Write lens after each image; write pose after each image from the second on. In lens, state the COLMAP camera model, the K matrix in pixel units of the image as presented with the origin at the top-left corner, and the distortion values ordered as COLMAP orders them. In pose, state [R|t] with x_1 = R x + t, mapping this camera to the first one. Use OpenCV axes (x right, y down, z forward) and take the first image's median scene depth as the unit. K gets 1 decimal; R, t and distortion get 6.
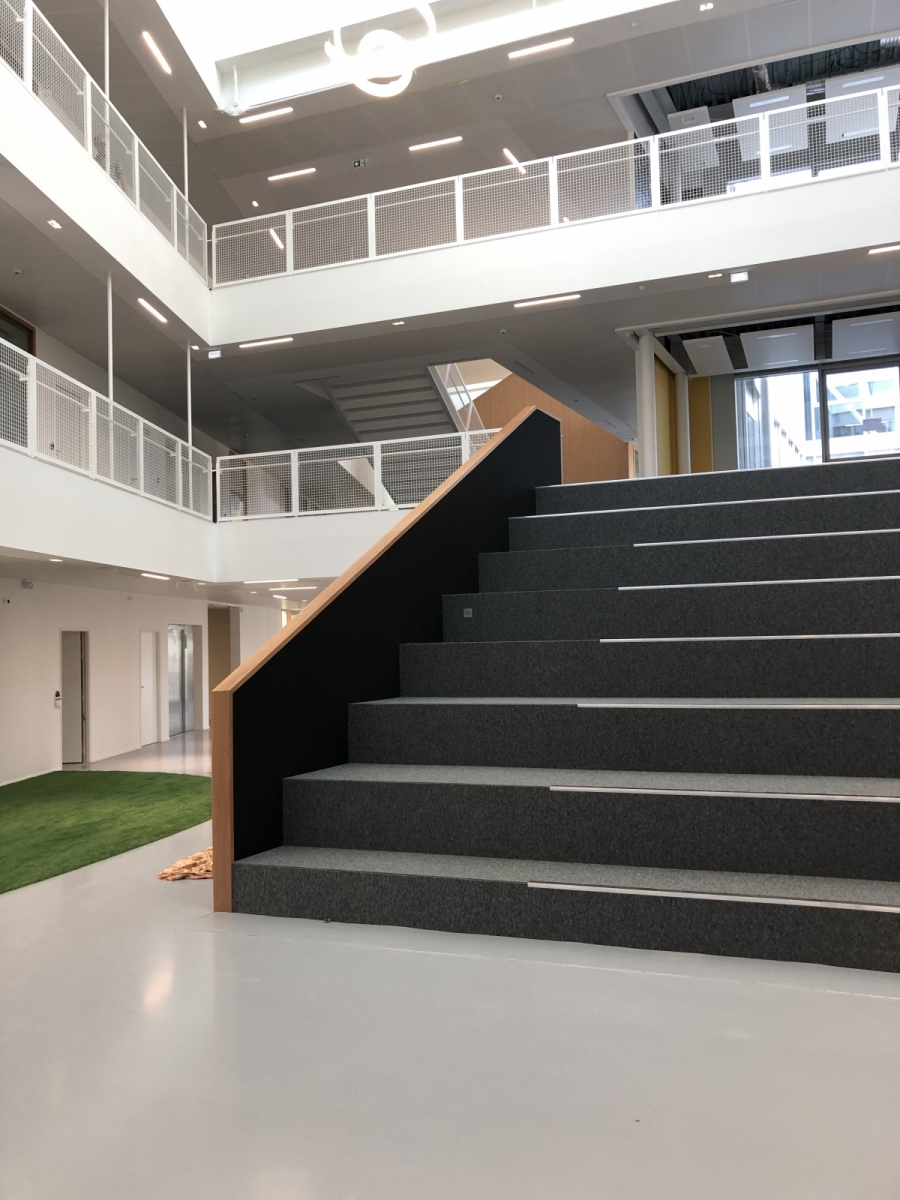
lens RADIAL K [[1004.2, 0, 447.2], [0, 1004.2, 597.9], [0, 0, 1]] dist [0.011914, -0.012593]
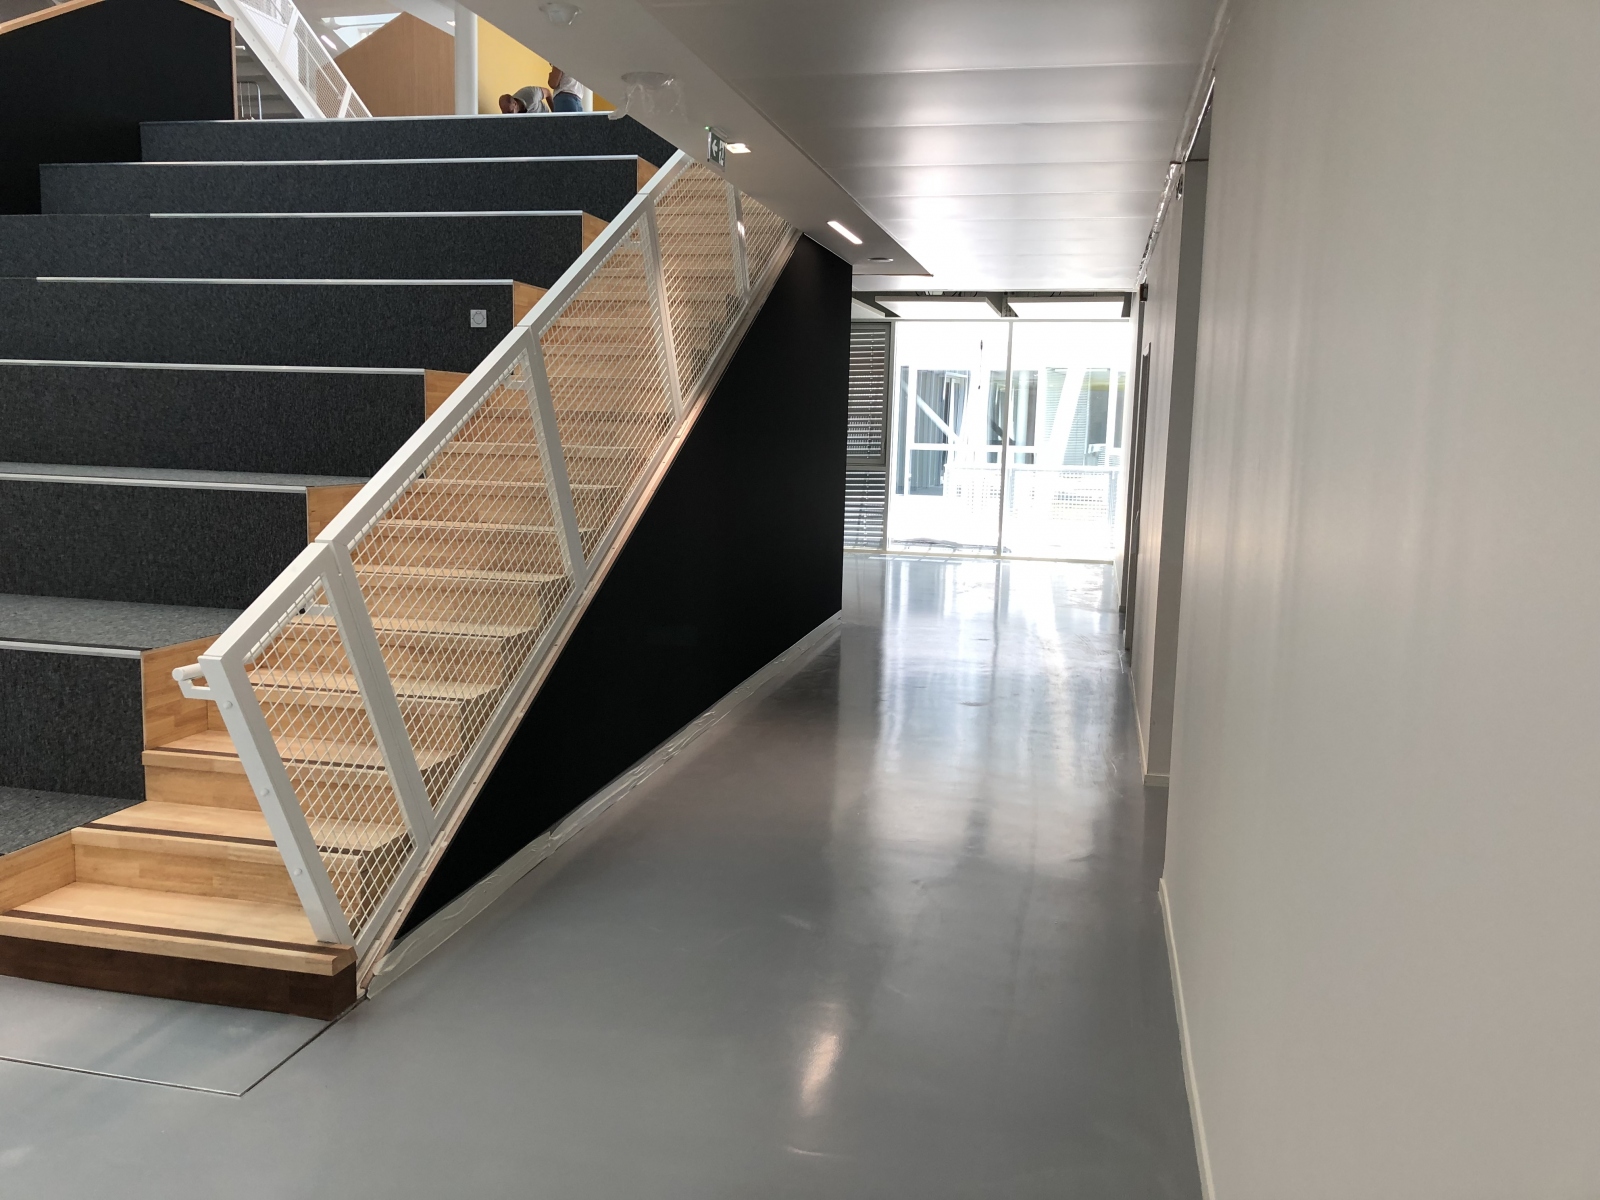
lens RADIAL K [[1338.9, 0, 802.6], [0, 1338.9, 605.5], [0, 0, 1]] dist [0.011914, -0.012593]
pose [[0.985396, 0.029361, 0.167728, 0.569365], [-0.059125, 0.982733, 0.175329, 0.016815], [-0.159684, -0.182686, 0.970117, 0.149264]]
